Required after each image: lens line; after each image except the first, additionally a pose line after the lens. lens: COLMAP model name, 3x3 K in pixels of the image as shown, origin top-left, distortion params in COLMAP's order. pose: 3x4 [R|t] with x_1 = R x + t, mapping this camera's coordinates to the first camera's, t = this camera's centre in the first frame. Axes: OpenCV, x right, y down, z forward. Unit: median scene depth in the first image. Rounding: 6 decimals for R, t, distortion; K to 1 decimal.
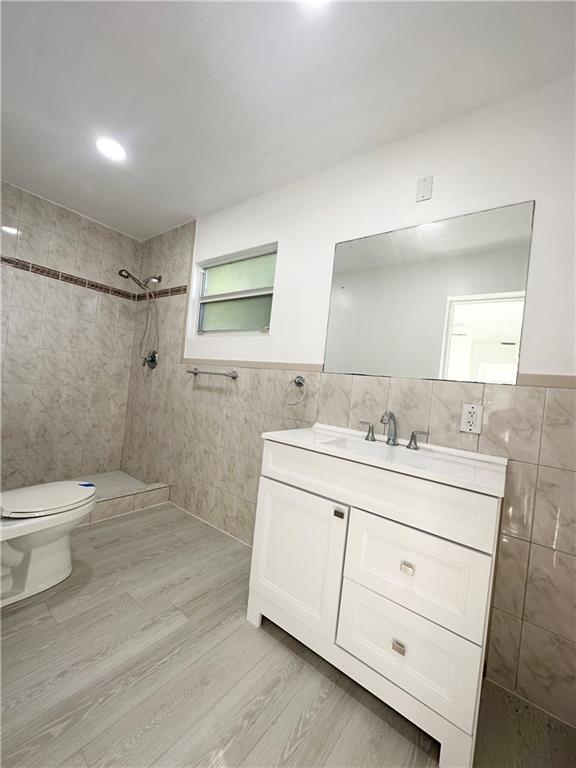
lens RADIAL K [[307.0, 0, 288.0], [0, 307.0, 383.8], [0, 0, 1]] dist [-0.001327, 0.000817]
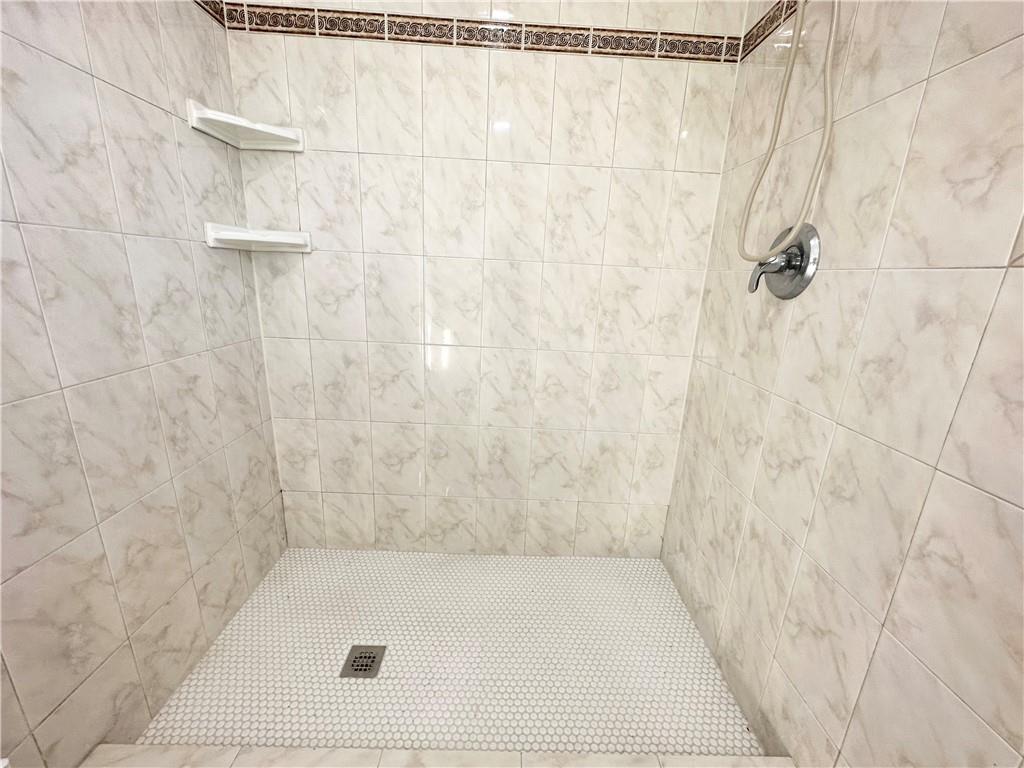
lens RADIAL K [[409.4, 0, 512.3], [0, 409.4, 385.8], [0, 0, 1]] dist [-0.001327, 0.000817]
pose [[0.614583, 0.138996, -0.776510, -0.311830], [0.016463, 0.981880, 0.188787, -0.047866], [0.788680, -0.128809, 0.601159, 0.614742]]
